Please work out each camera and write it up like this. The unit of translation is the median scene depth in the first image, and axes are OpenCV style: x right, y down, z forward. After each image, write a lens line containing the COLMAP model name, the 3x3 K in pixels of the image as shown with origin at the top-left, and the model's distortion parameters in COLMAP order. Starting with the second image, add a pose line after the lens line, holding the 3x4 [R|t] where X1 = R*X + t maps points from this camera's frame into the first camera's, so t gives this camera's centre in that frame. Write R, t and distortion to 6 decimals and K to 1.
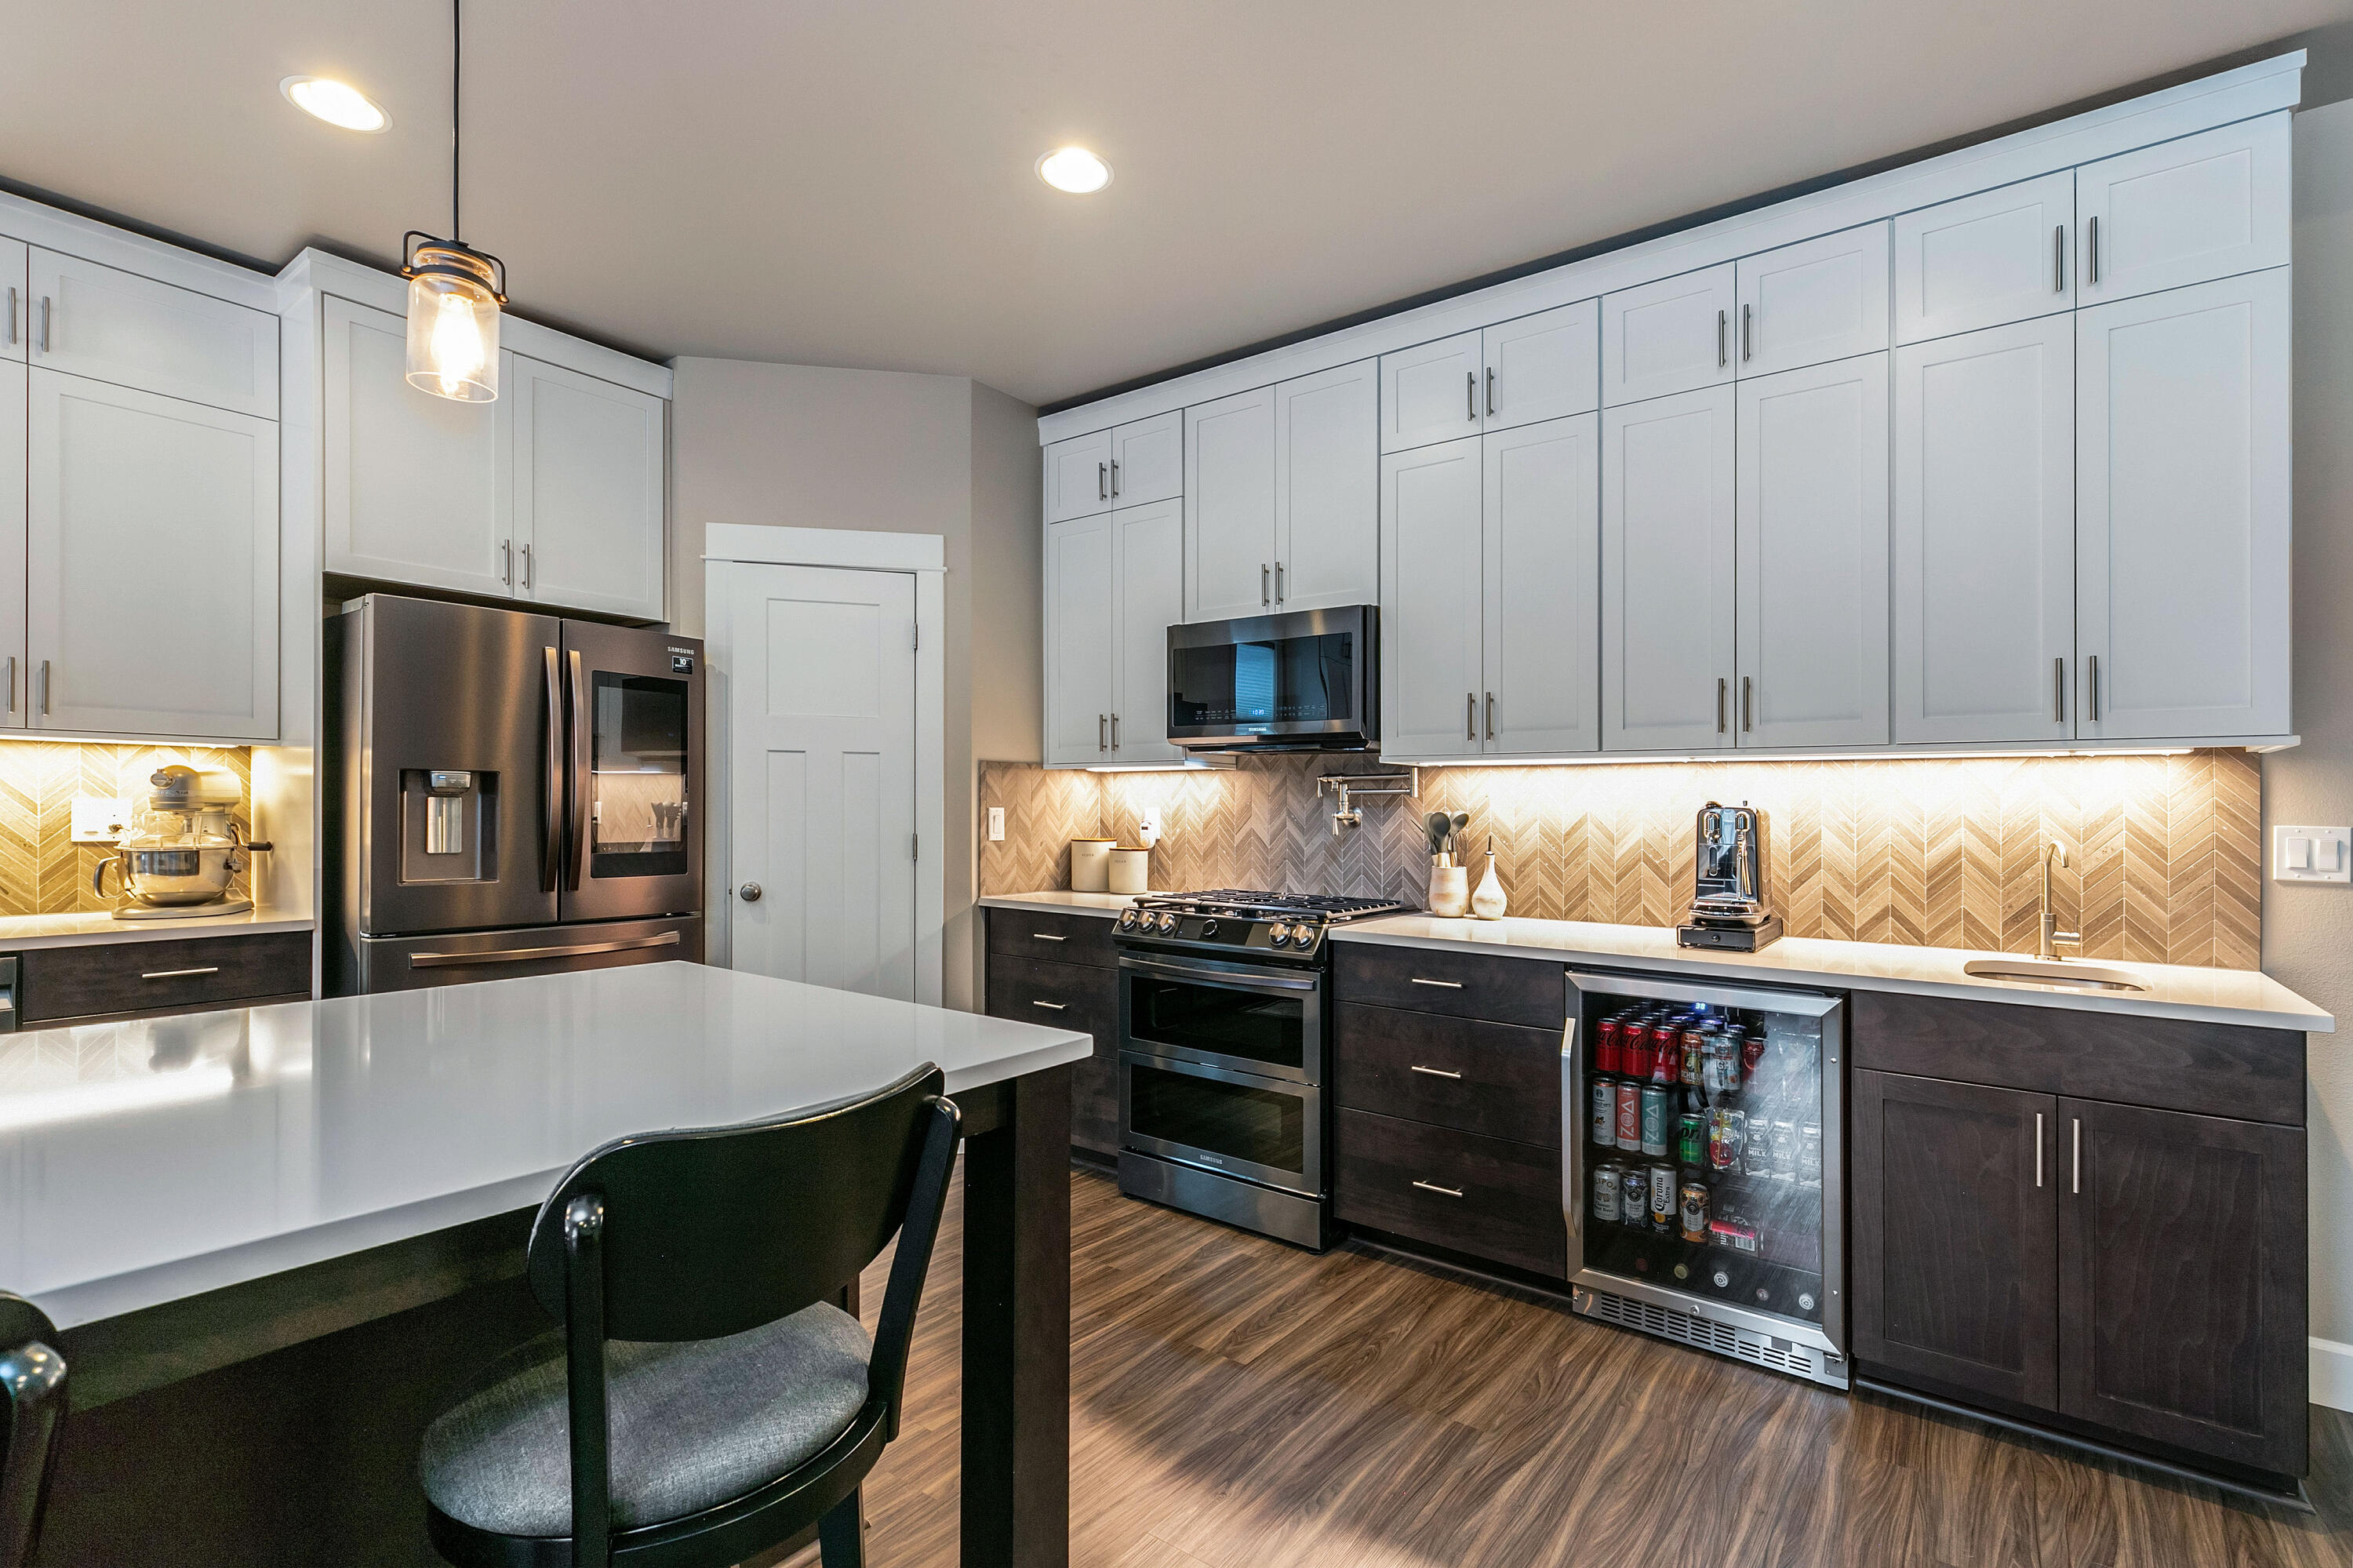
lens RADIAL K [[1077.1, 0, 1194.6], [0, 1077.1, 802.1], [0, 0, 1]] dist [0.003263, 0.000086]
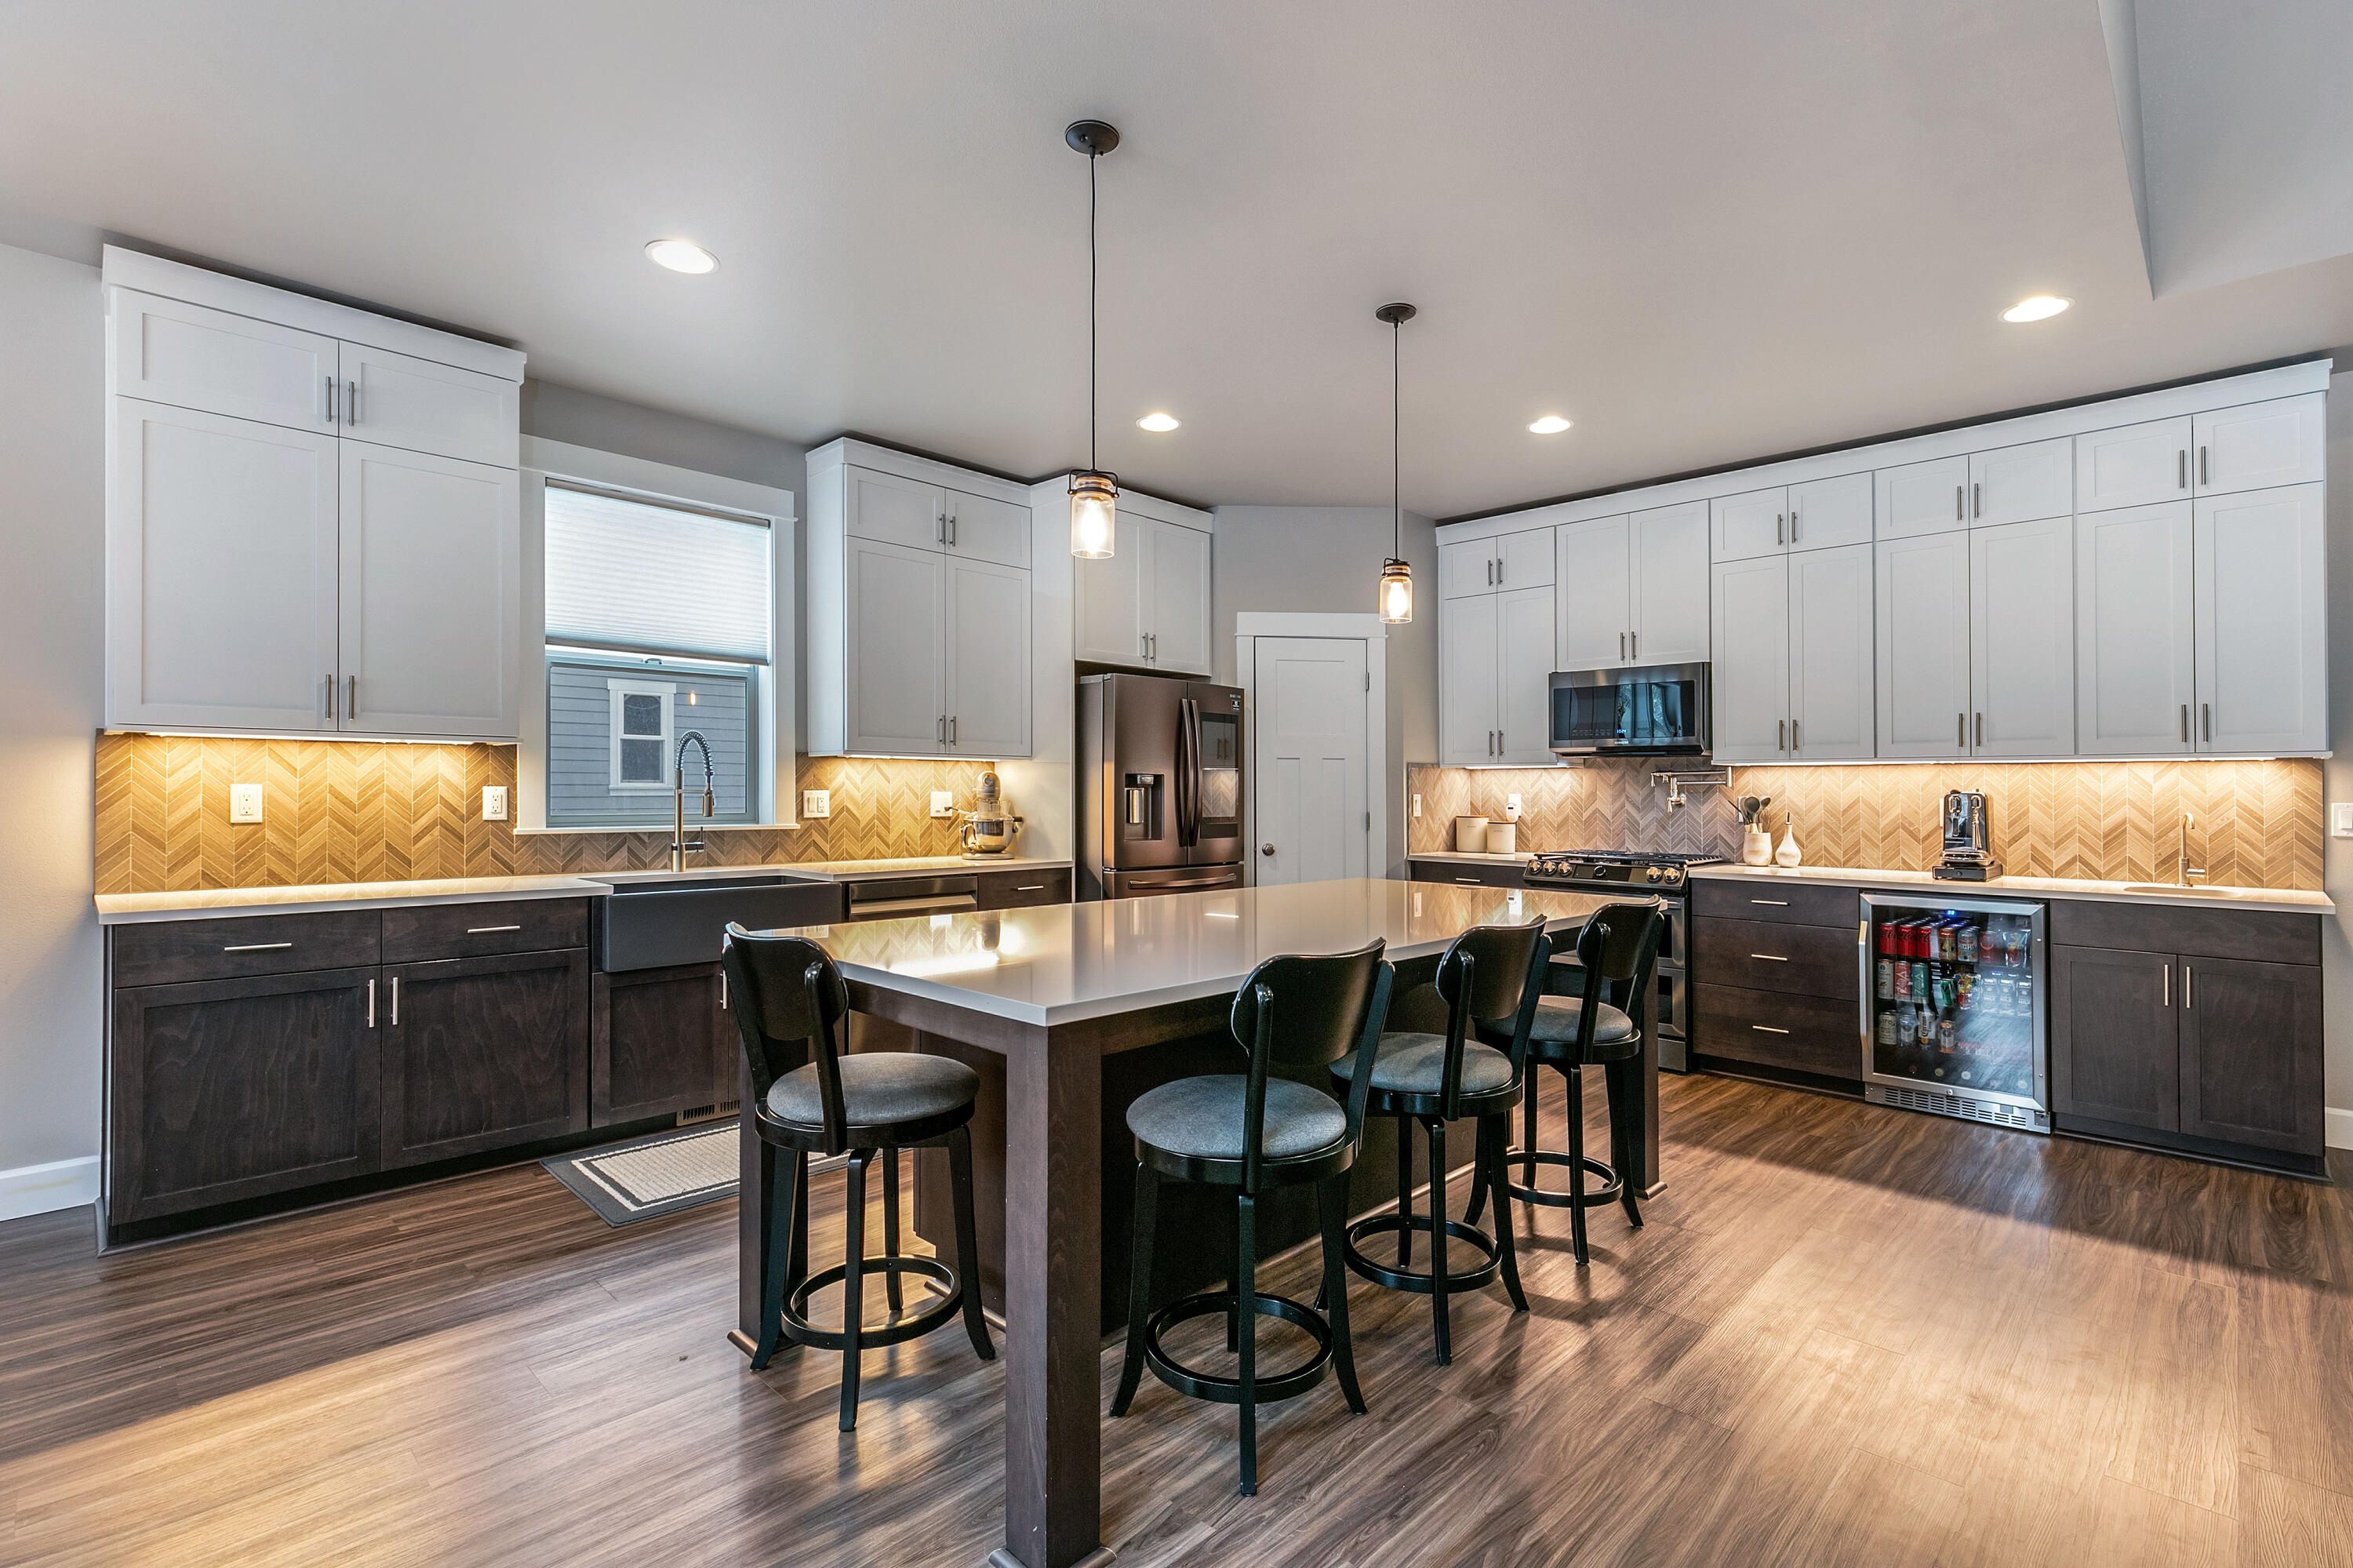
lens RADIAL K [[1079.6, 0, 1176.5], [0, 1079.6, 784.0], [0, 0, 1]] dist [0.000626, 0.000436]
pose [[0.990742, -0.005290, -0.135653, -0.423742], [0.004988, 0.999984, -0.002561, -0.009824], [0.135664, 0.001861, 0.990753, -0.706984]]
